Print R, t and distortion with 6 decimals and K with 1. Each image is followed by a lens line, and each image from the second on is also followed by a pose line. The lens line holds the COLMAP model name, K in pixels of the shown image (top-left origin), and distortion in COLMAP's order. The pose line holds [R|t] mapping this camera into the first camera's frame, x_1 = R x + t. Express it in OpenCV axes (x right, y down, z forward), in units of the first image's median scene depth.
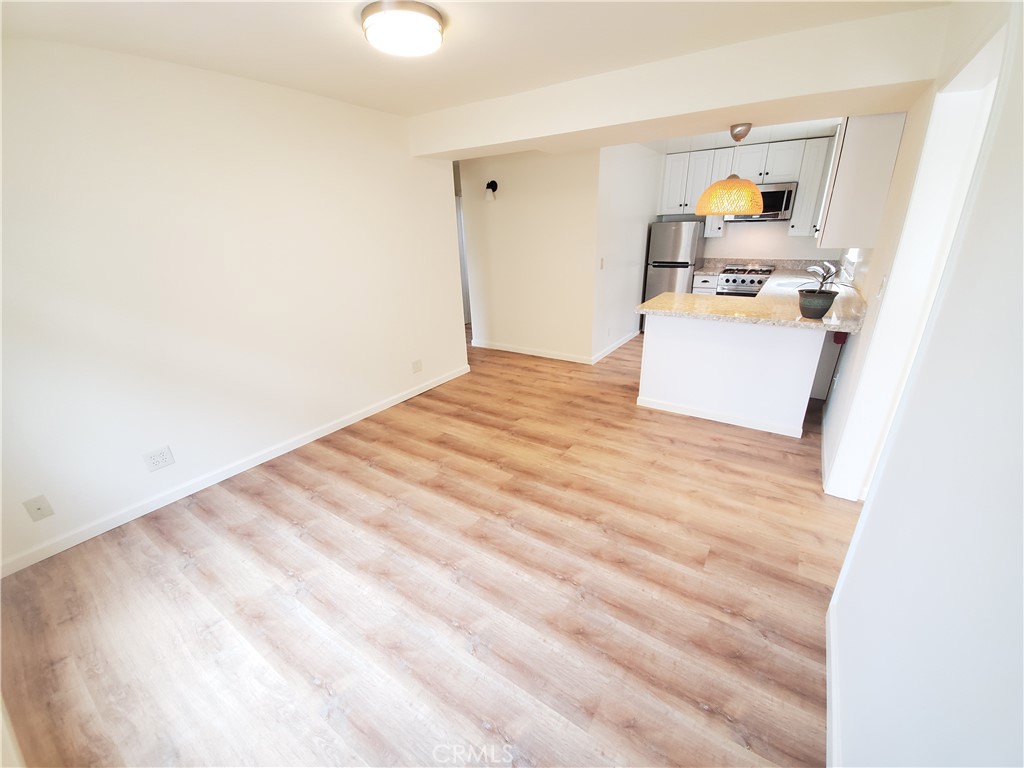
lens RADIAL K [[403.8, 0, 517.0], [0, 403.8, 382.1], [0, 0, 1]] dist [0.008096, -0.012923]
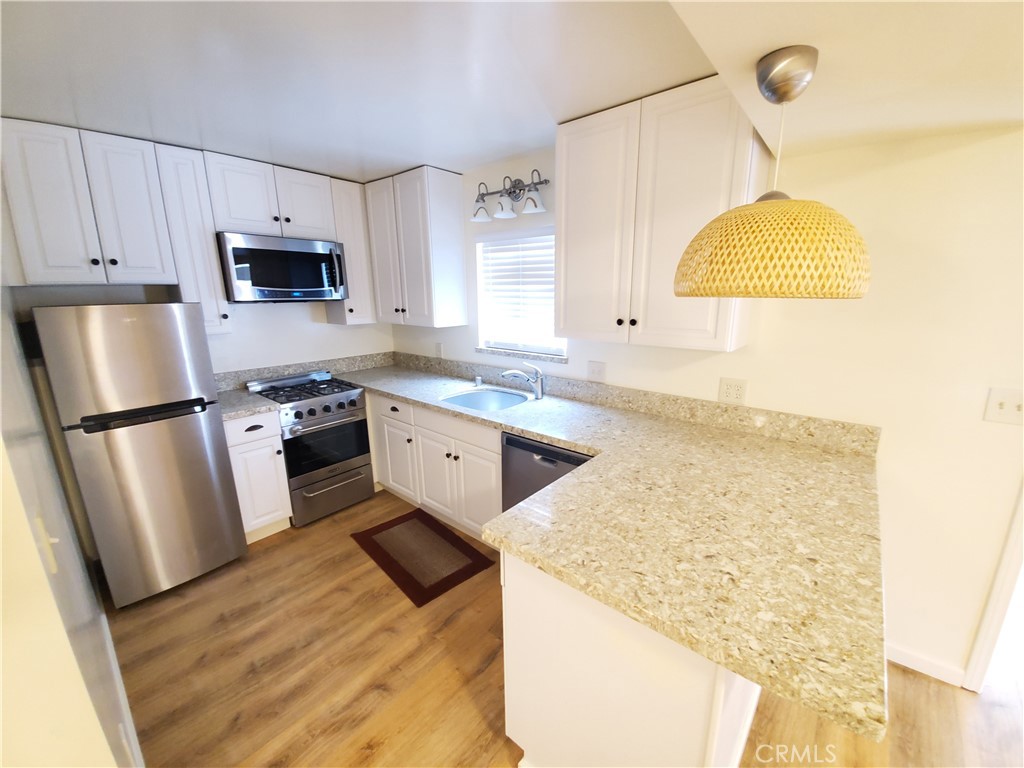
lens RADIAL K [[403.8, 0, 519.1], [0, 403.8, 390.7], [0, 0, 1]] dist [0.008096, -0.012923]
pose [[0.115181, -0.207693, 0.971389, 0.136475], [0.357241, 0.921131, 0.154588, -0.521055], [-0.926883, 0.329214, 0.180293, 1.299779]]
